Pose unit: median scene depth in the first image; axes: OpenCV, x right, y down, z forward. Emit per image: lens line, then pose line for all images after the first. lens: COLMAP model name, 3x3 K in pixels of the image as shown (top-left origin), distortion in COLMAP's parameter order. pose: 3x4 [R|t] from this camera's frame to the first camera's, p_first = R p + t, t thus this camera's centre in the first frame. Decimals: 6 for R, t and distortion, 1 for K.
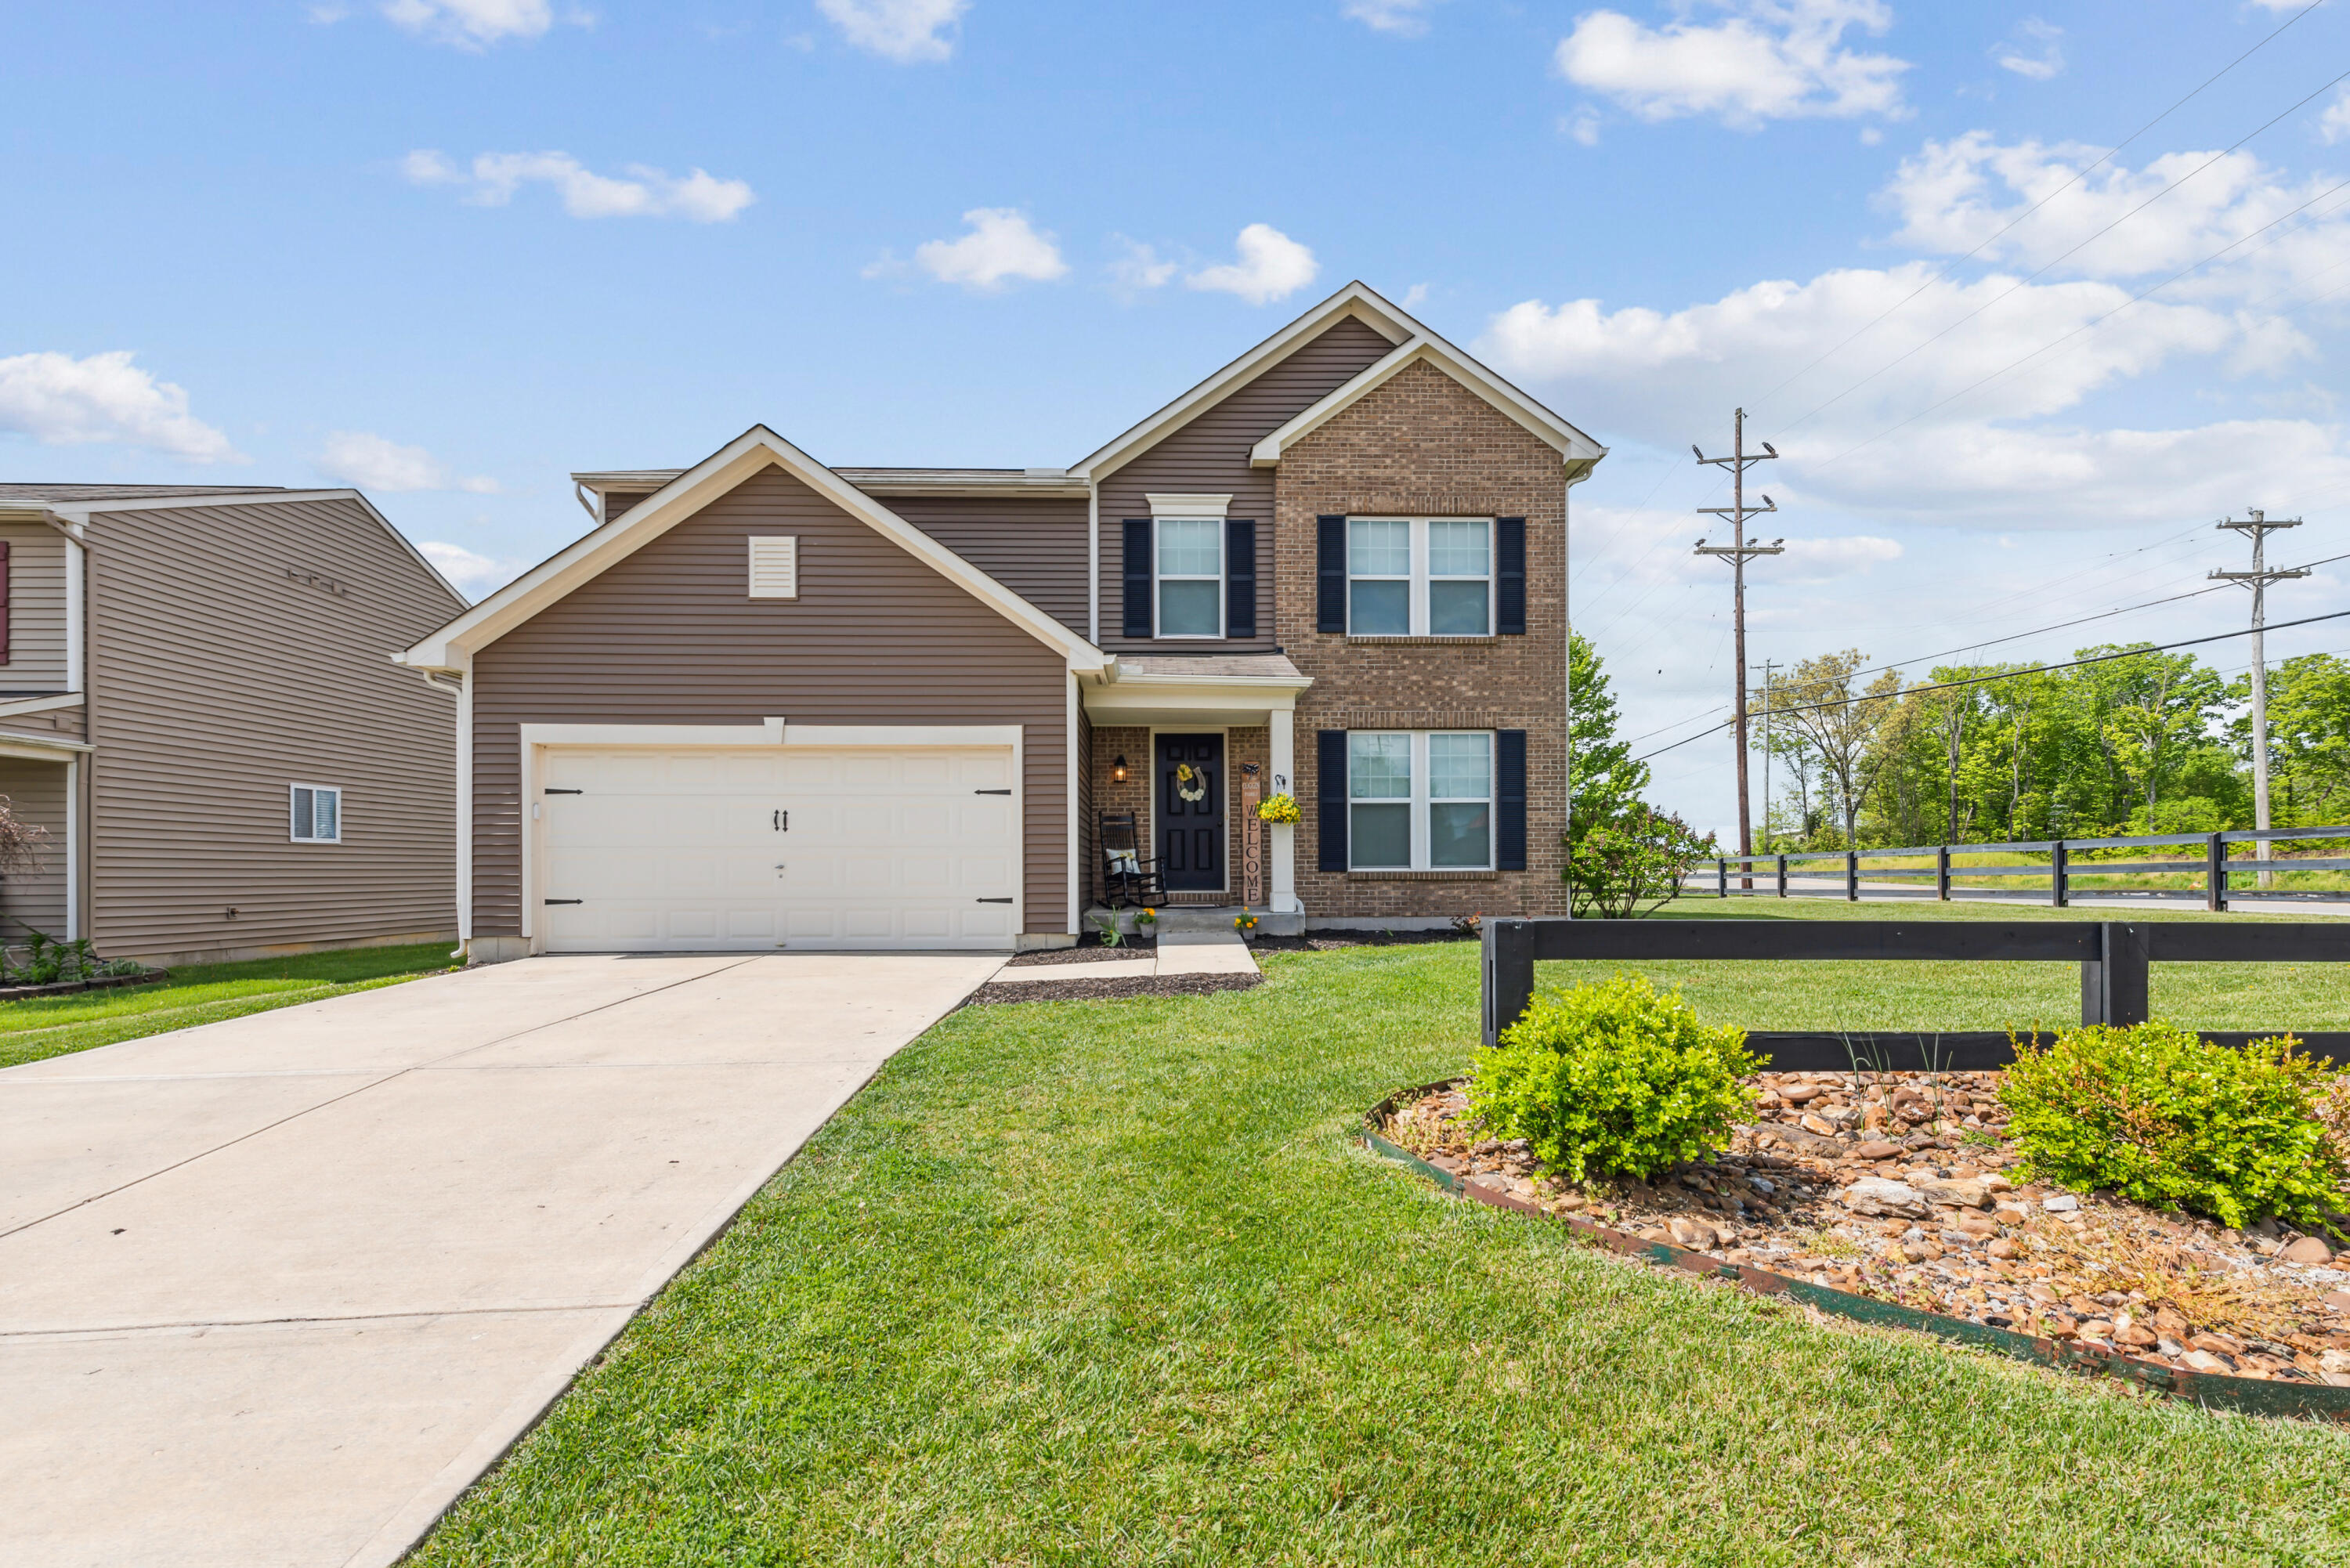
lens RADIAL K [[964.3, 0, 1169.9], [0, 964.3, 784.7], [0, 0, 1]] dist [0.010398, -0.000363]
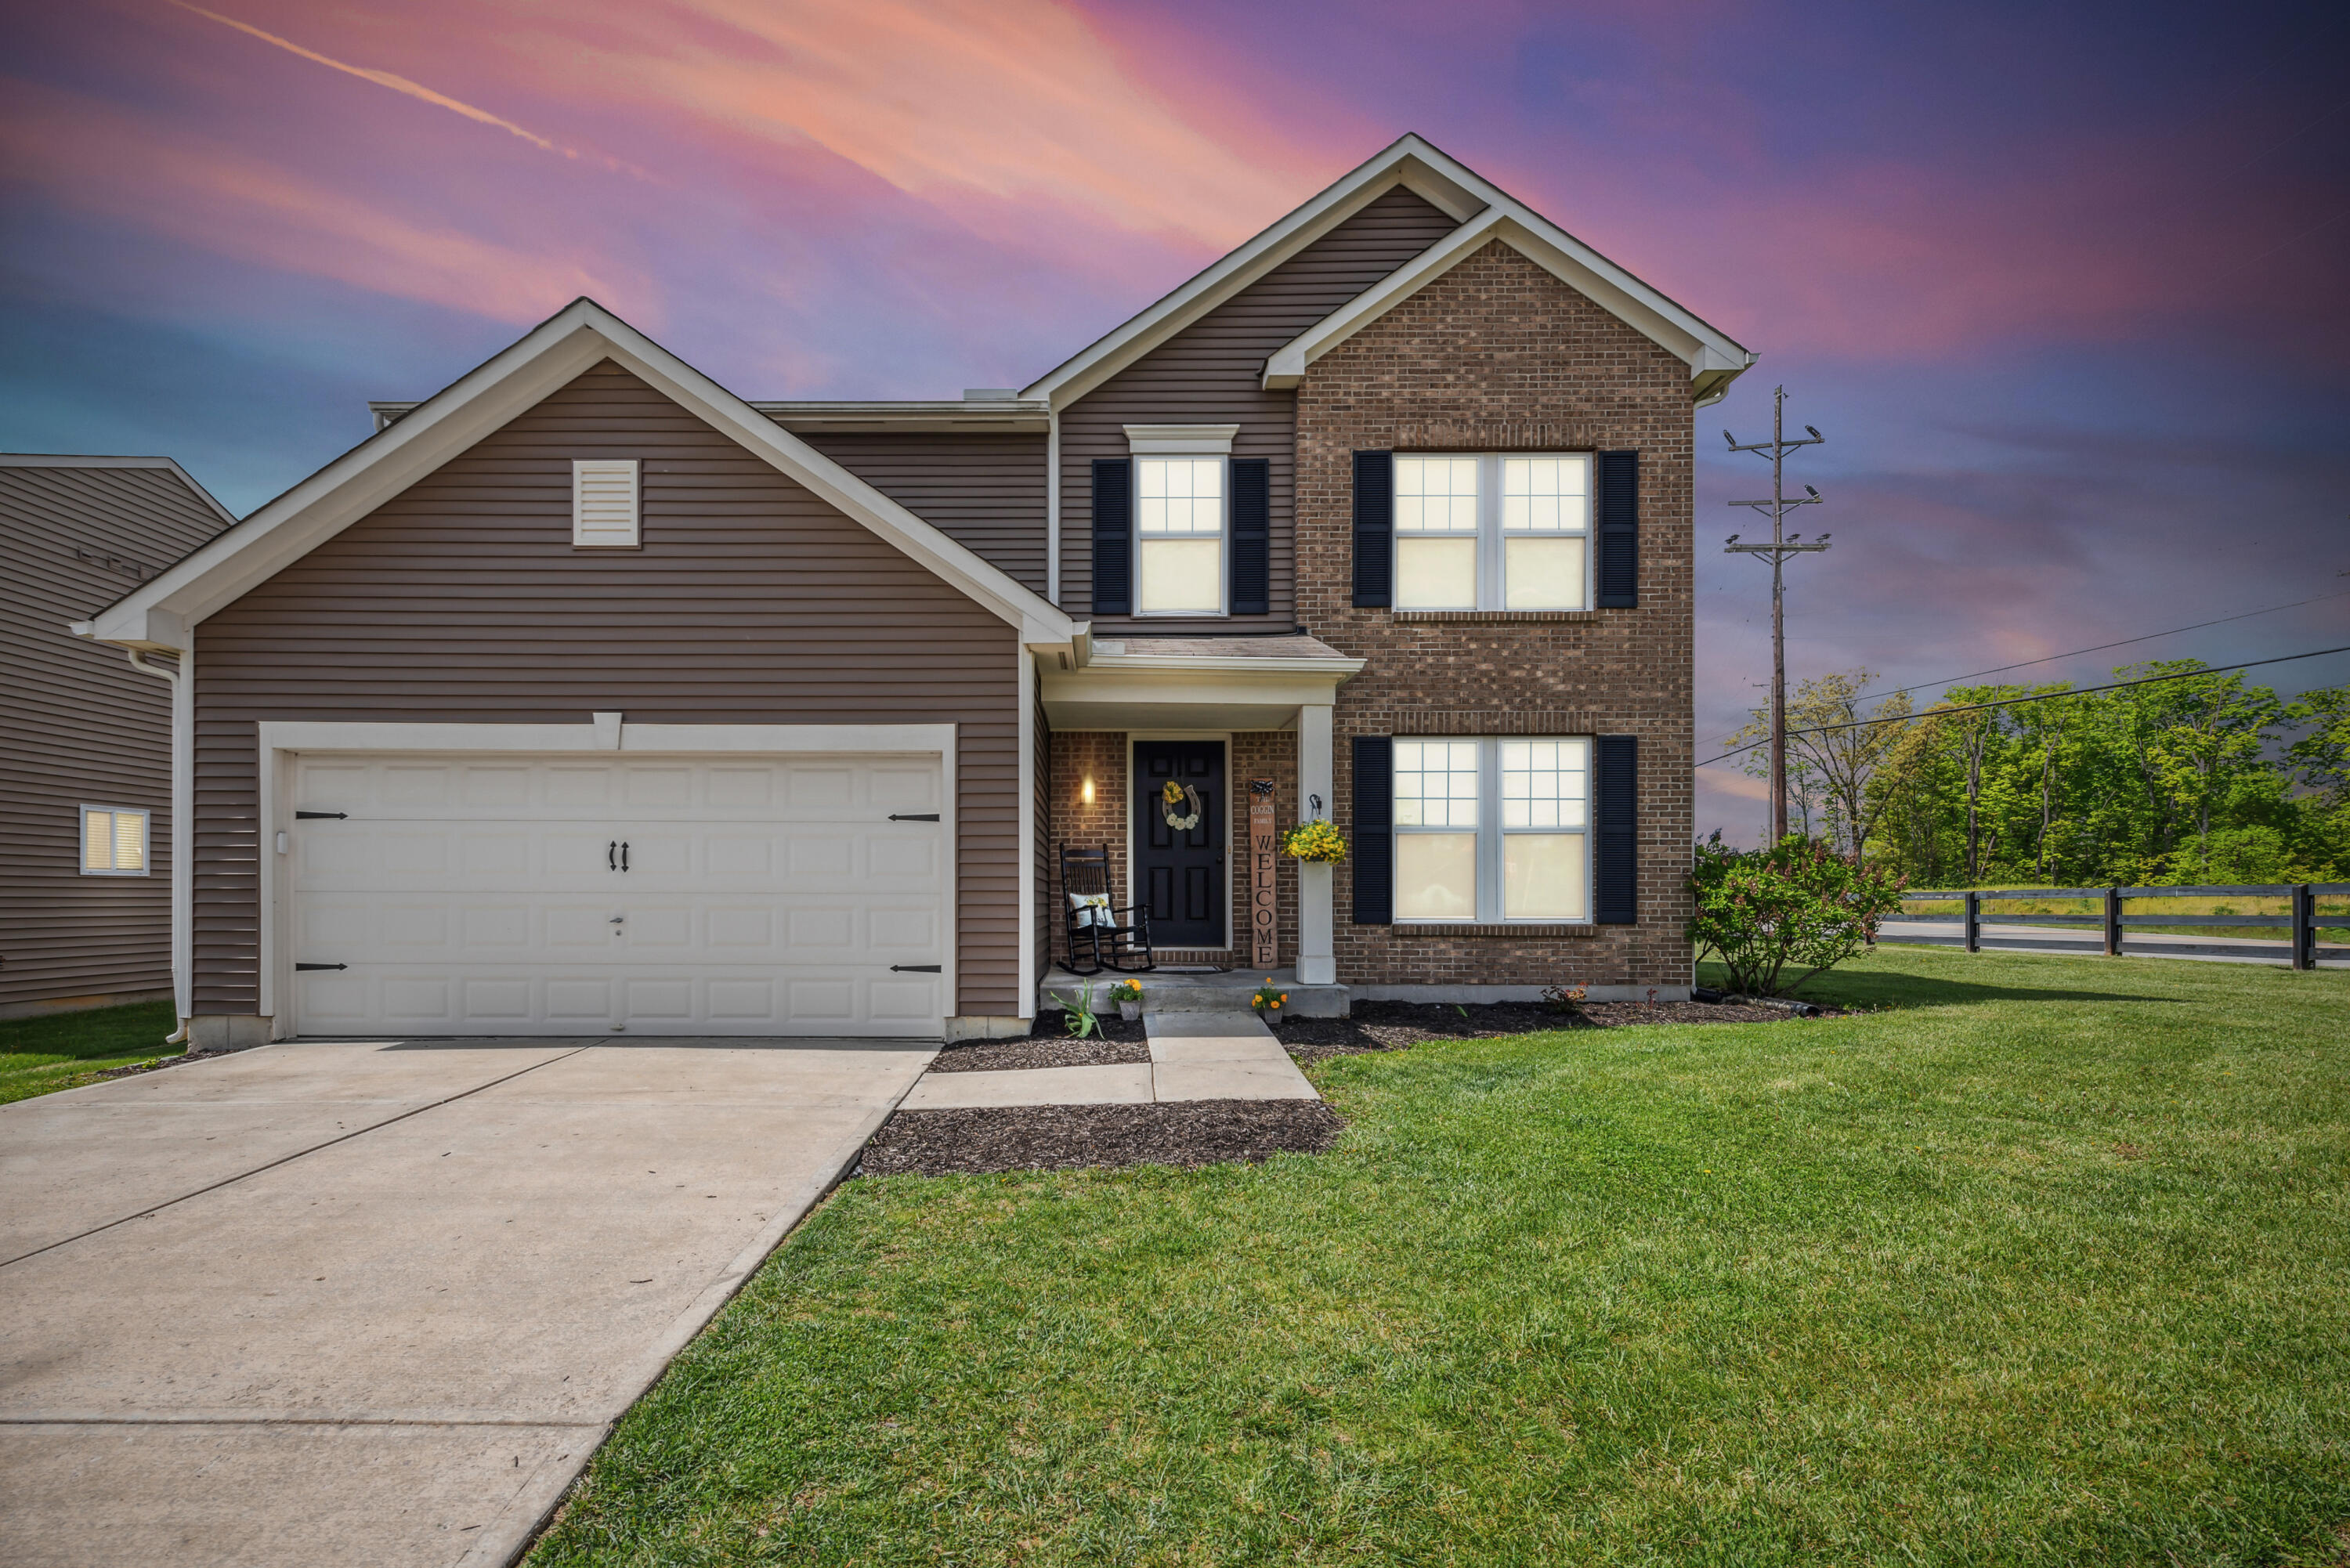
lens RADIAL K [[1001.8, 0, 1172.1], [0, 1001.8, 807.4], [0, 0, 1]] dist [0.001764, -0.000004]
pose [[0.998748, 0.002861, 0.049942, -0.026626], [-0.002727, 0.999992, -0.002751, 0.001390], [-0.049949, 0.002612, 0.998748, 0.224399]]
